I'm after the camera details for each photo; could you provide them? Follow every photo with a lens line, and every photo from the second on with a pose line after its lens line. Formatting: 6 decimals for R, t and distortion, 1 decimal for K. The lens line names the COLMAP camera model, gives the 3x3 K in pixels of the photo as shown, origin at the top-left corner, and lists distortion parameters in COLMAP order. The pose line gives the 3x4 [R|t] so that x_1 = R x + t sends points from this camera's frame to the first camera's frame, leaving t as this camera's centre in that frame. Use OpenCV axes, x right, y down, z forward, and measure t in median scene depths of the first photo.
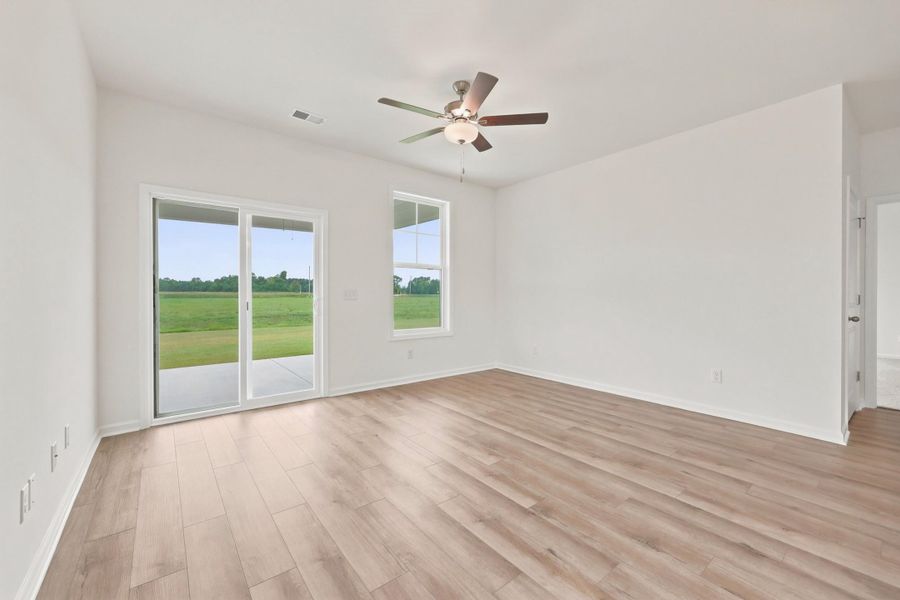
lens RADIAL K [[367.7, 0, 451.4], [0, 367.7, 295.0], [0, 0, 1]] dist [-0.007626, 0.002085]
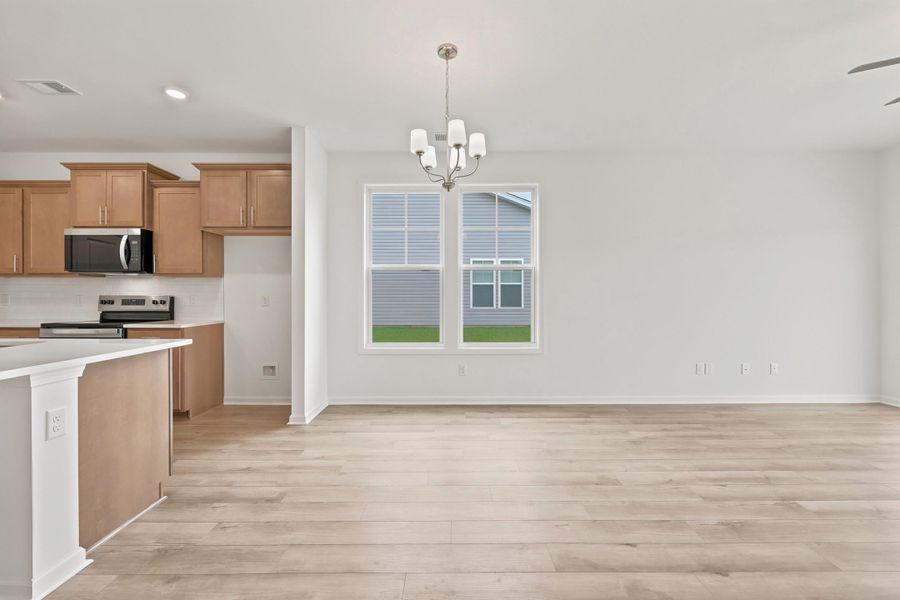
lens RADIAL K [[367.7, 0, 455.2], [0, 367.7, 296.4], [0, 0, 1]] dist [-0.007626, 0.002085]
pose [[-0.616502, 0.002014, -0.787351, 1.042230], [-0.001140, 0.999993, 0.003451, -0.013334], [0.787352, 0.003025, -0.616496, 0.549127]]
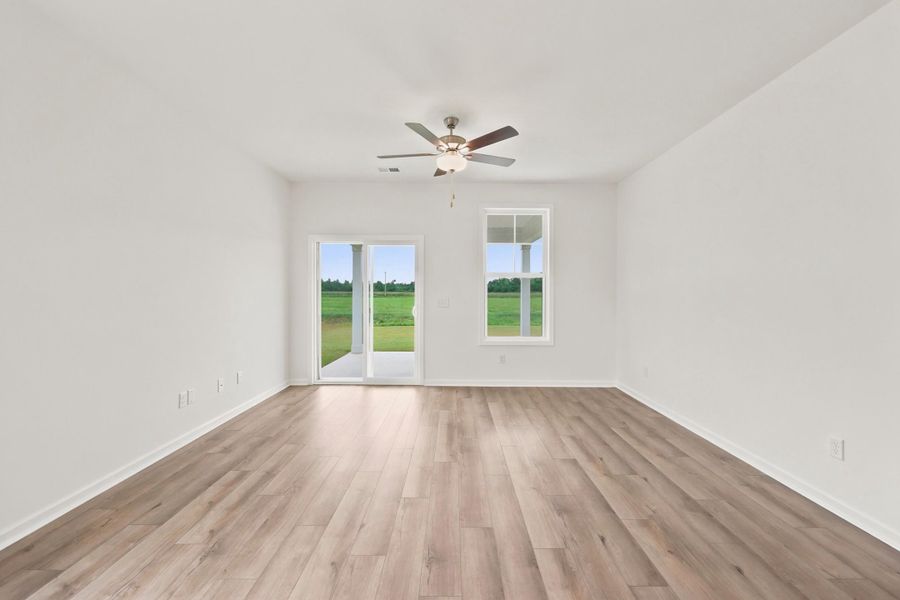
lens RADIAL K [[367.7, 0, 450.0], [0, 367.7, 294.6], [0, 0, 1]] dist [-0.007626, 0.002085]
pose [[0.780494, 0.004879, -0.625145, 0.657820], [-0.005932, 0.999982, 0.000398, -0.038616], [0.625136, 0.003397, 0.780509, 0.116374]]
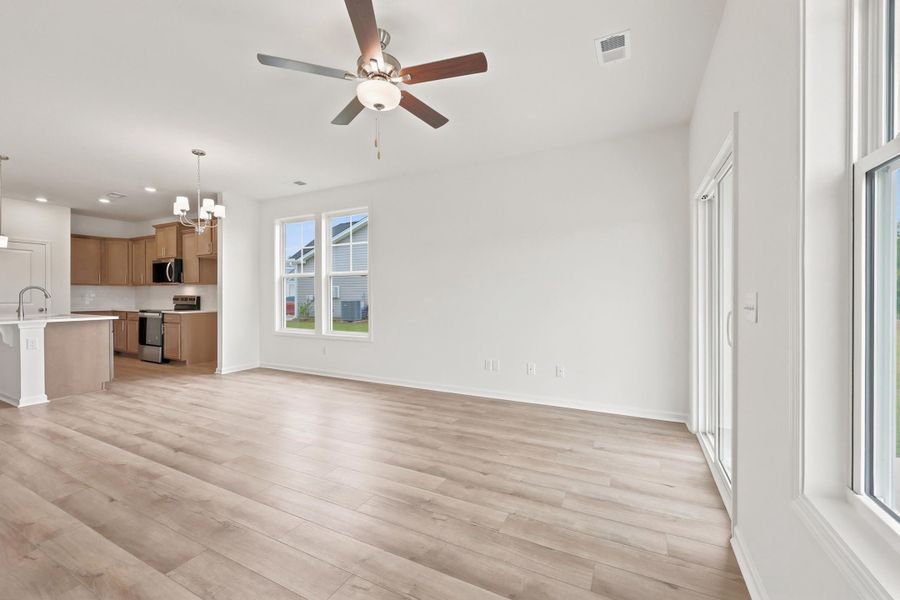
lens RADIAL K [[367.7, 0, 457.0], [0, 367.7, 300.4], [0, 0, 1]] dist [-0.007626, 0.002085]
pose [[-0.904036, 0.005775, -0.427417, 0.189168], [-0.000979, 0.999878, 0.015581, -0.017472], [0.427455, 0.014505, -0.903920, 1.623809]]
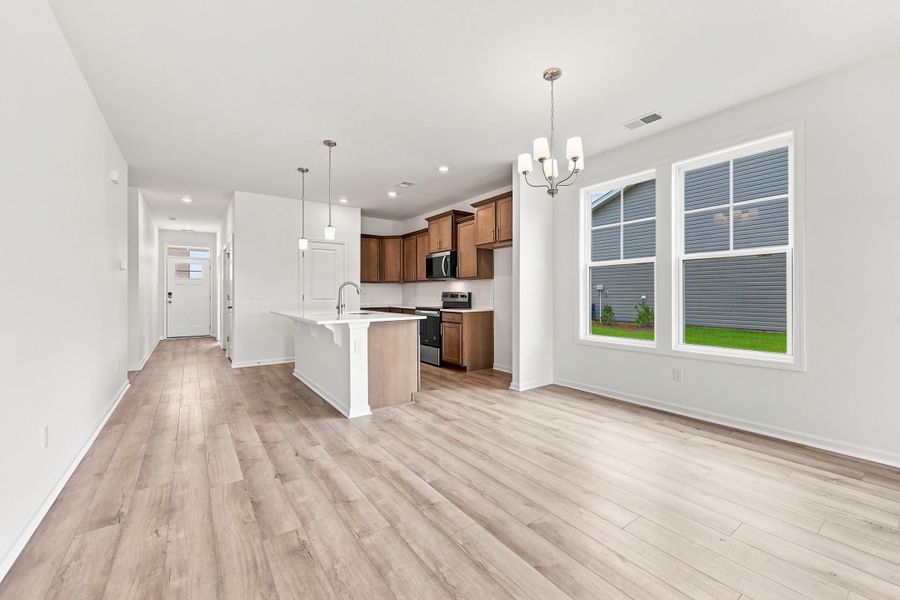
lens RADIAL K [[367.7, 0, 450.4], [0, 367.7, 293.8], [0, 0, 1]] dist [-0.007626, 0.002085]
pose [[-0.998626, 0.004168, 0.052234, 0.649193], [0.004286, 0.999989, 0.002146, -0.004719], [-0.052225, 0.002367, -0.998633, 0.941542]]
